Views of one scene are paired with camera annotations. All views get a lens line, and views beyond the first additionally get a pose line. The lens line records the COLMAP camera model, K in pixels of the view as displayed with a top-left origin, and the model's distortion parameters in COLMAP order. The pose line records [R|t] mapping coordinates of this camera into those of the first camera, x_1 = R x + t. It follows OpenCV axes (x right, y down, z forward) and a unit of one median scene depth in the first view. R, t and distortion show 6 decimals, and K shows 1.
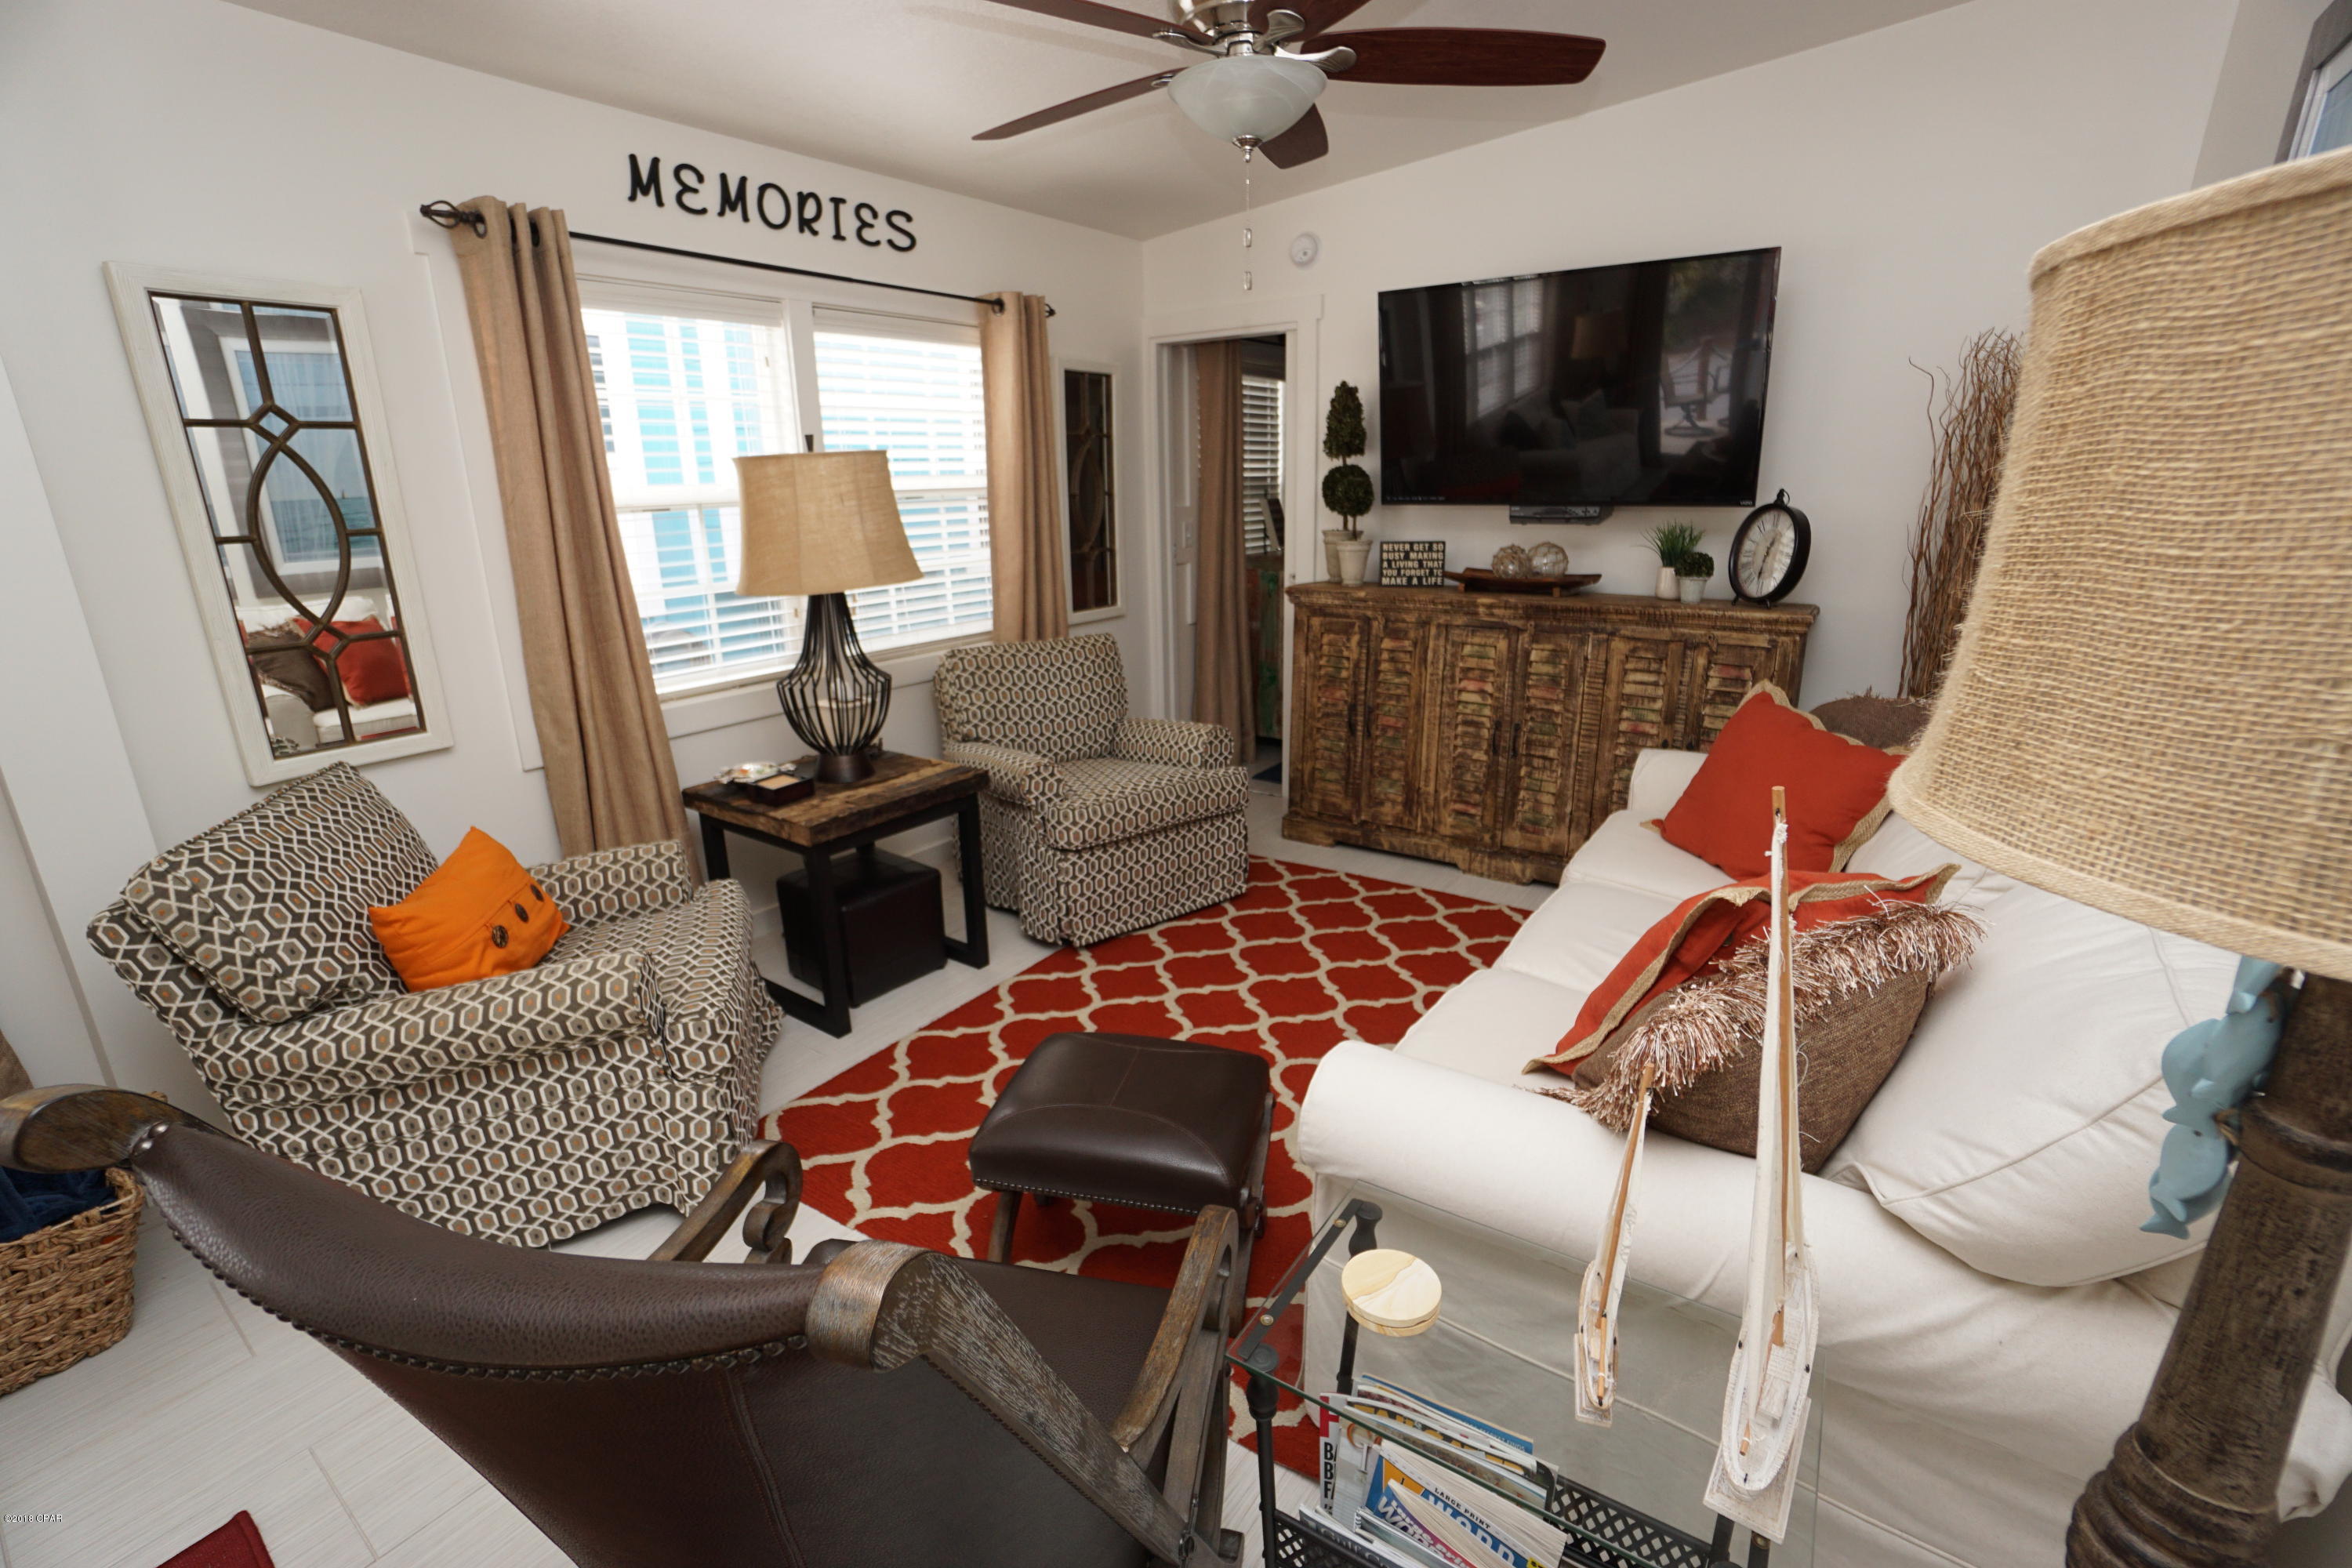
lens RADIAL K [[1048.2, 0, 1172.5], [0, 1048.2, 776.0], [0, 0, 1]] dist [-0.068321, 0.024430]
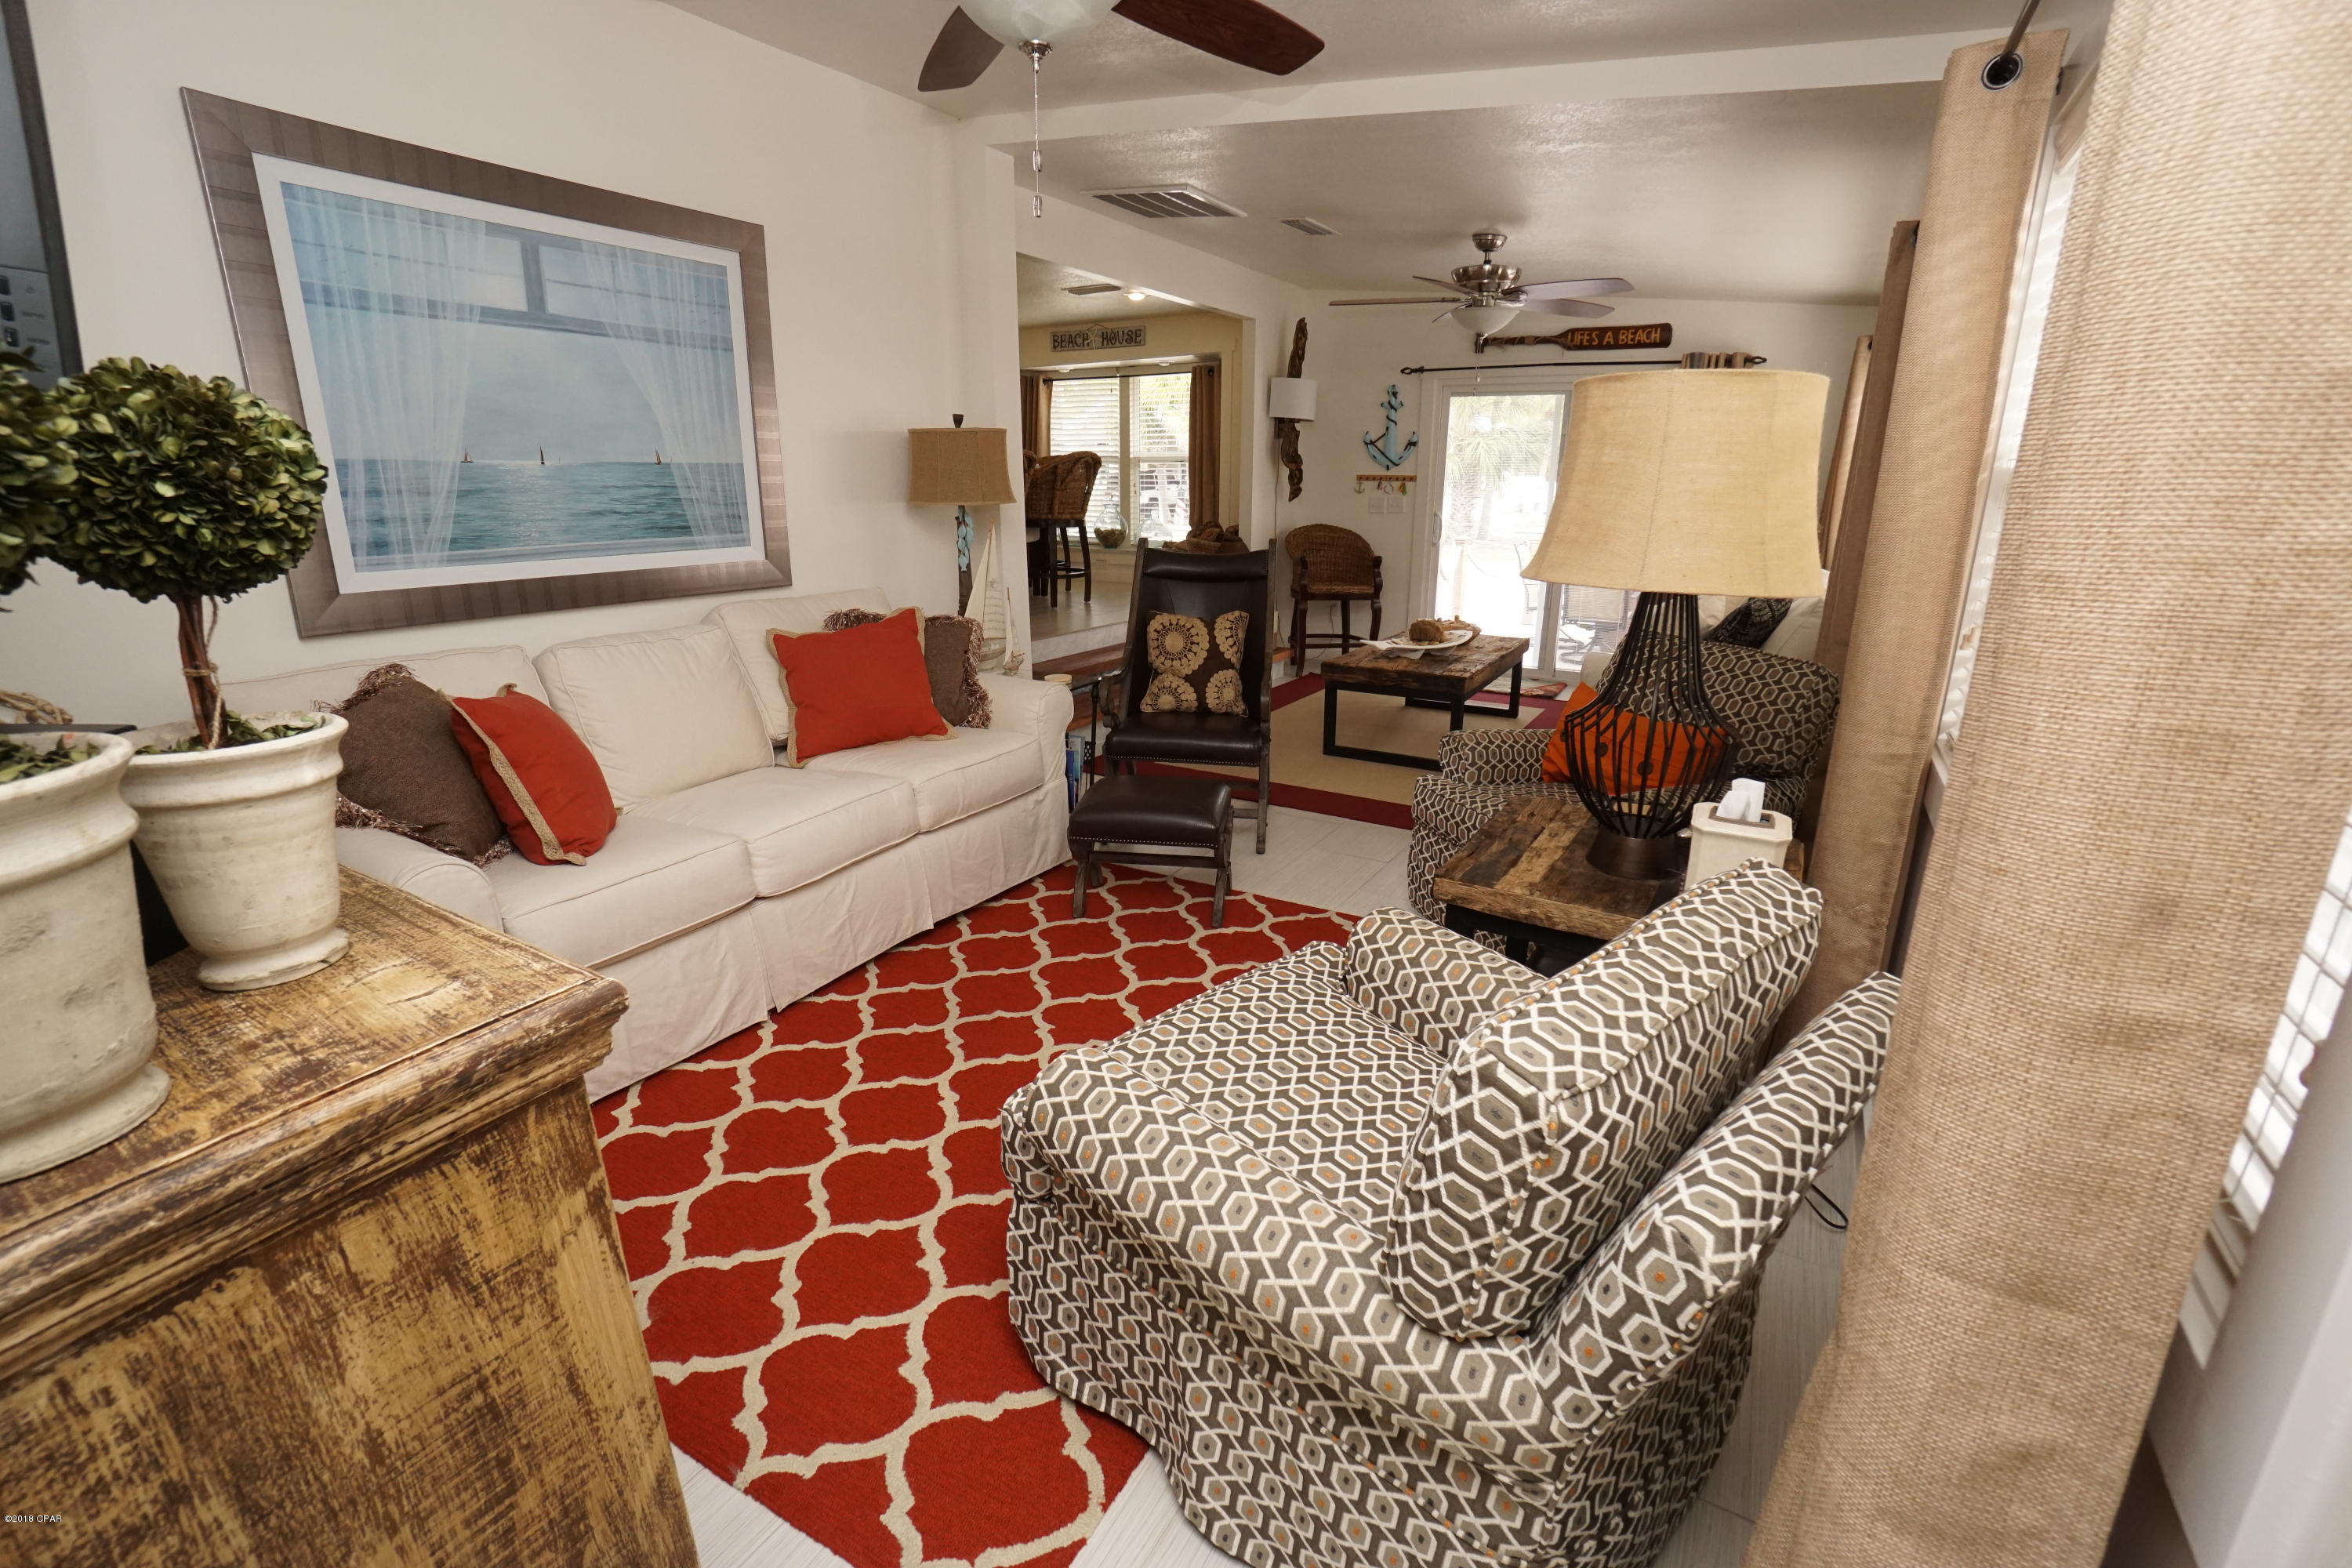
lens RADIAL K [[1027.5, 0, 1179.4], [0, 1027.5, 777.8], [0, 0, 1]] dist [-0.060711, 0.018103]
pose [[-0.996187, 0.040319, -0.077363, 0.025524], [-0.007805, 0.842047, 0.539347, -0.361263], [0.086889, 0.537895, -0.838522, 1.342088]]
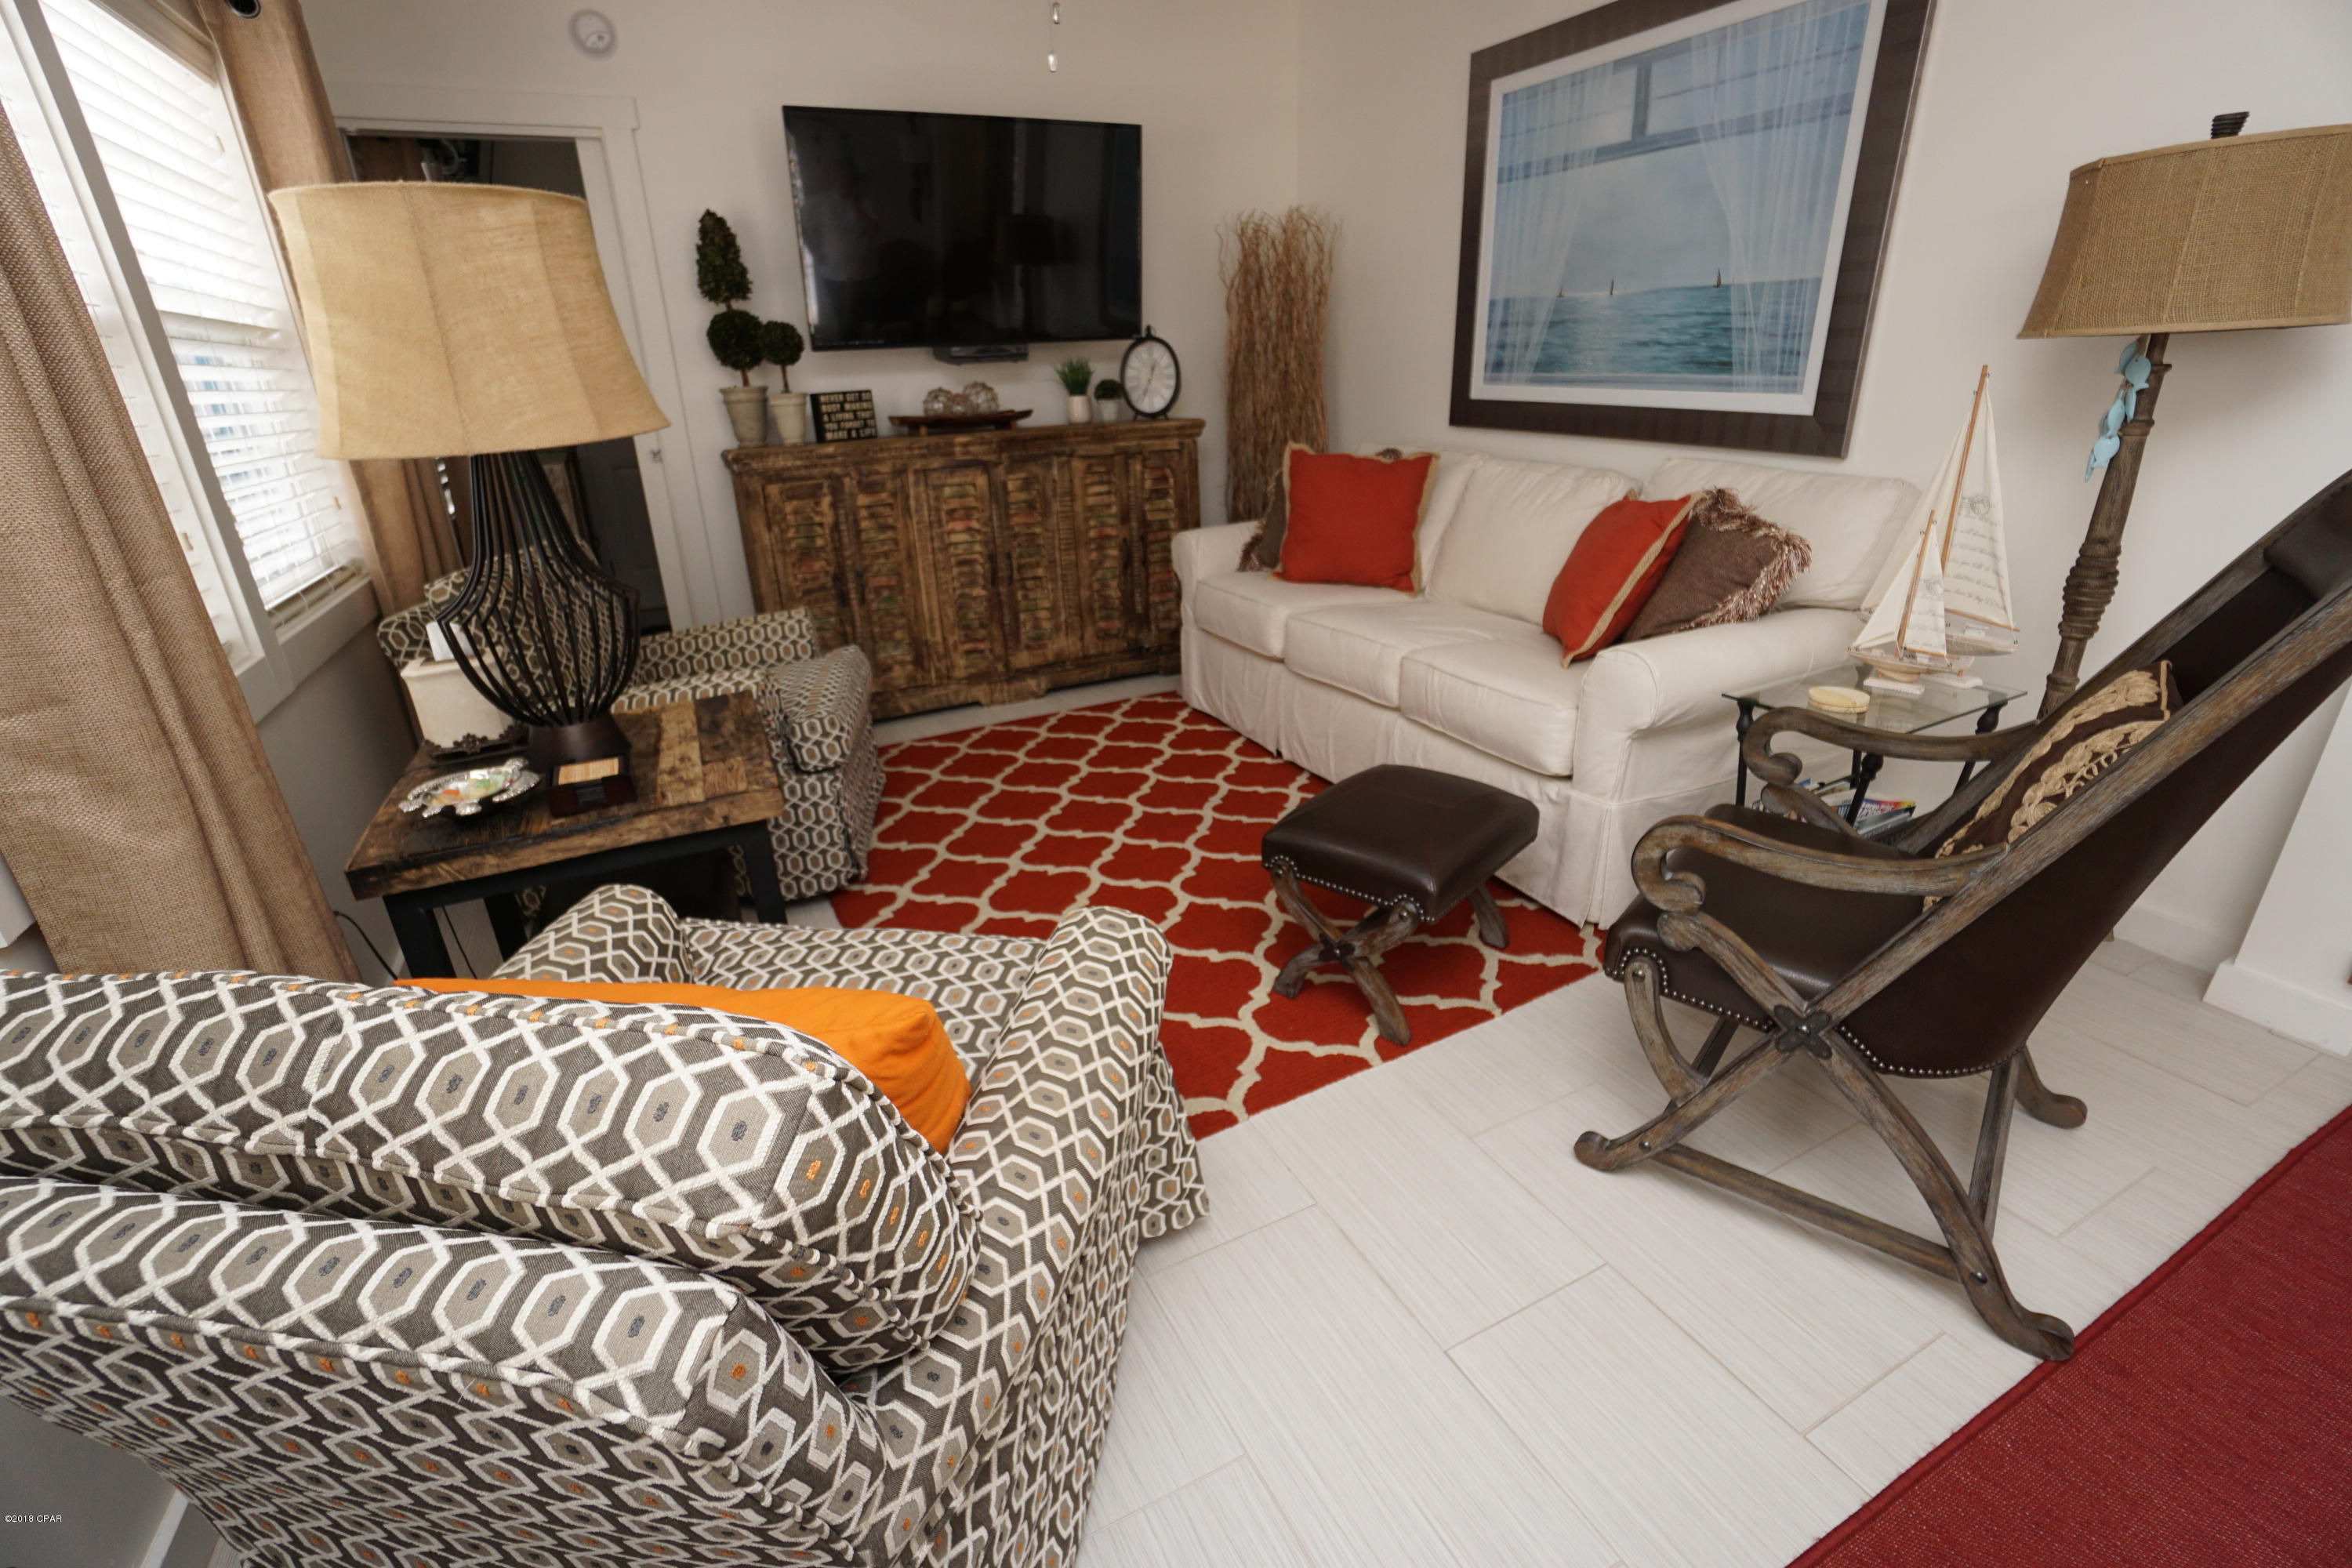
lens RADIAL K [[1034.8, 0, 1165.9], [0, 1034.8, 778.1], [0, 0, 1]] dist [-0.065146, 0.022523]
pose [[0.469175, -0.328525, 0.819723, -0.581943], [0.269671, 0.937189, 0.221255, -0.024549], [-0.840924, 0.117248, 0.528300, 0.346605]]
